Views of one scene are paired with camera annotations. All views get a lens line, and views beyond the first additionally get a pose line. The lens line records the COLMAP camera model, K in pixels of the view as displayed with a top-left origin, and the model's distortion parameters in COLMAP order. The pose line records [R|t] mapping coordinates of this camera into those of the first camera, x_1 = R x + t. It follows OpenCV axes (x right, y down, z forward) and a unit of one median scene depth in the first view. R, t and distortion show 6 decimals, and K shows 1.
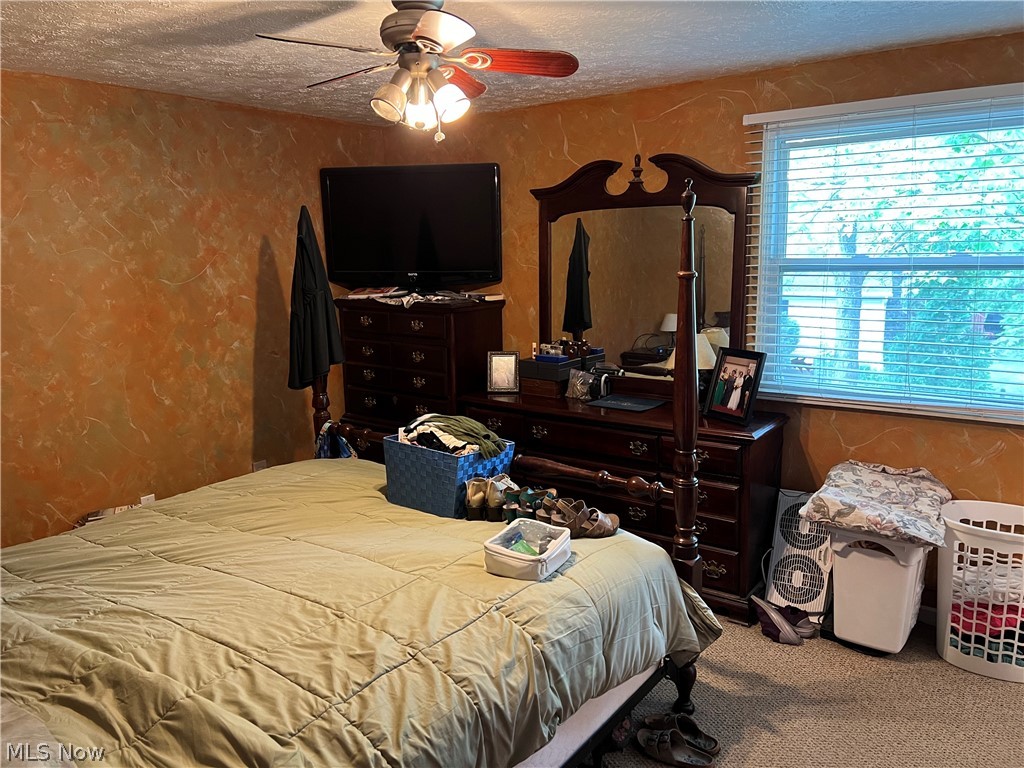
lens RADIAL K [[765.2, 0, 514.0], [0, 765.2, 383.1], [0, 0, 1]] dist [0.075678, -0.088663]
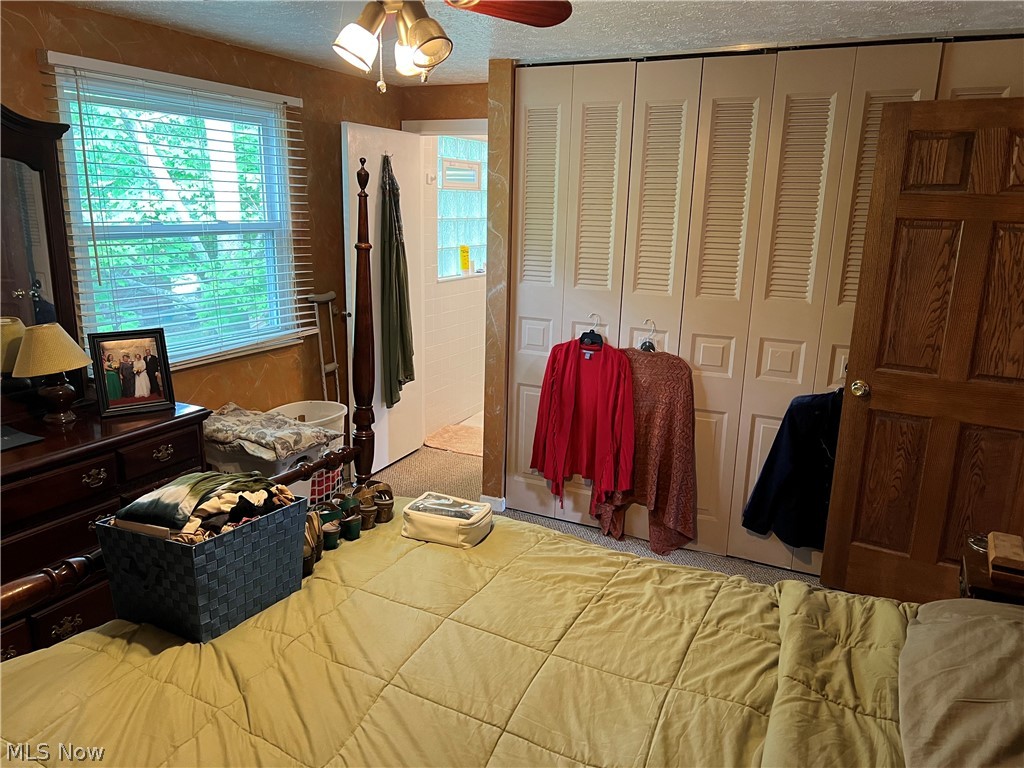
lens RADIAL K [[765.2, 0, 511.6], [0, 765.2, 384.6], [0, 0, 1]] dist [0.075678, -0.088663]
pose [[-0.171546, -0.216940, 0.960994, -0.666004], [0.151335, 0.958074, 0.243296, -0.136861], [-0.973483, 0.187169, -0.131523, 0.713566]]
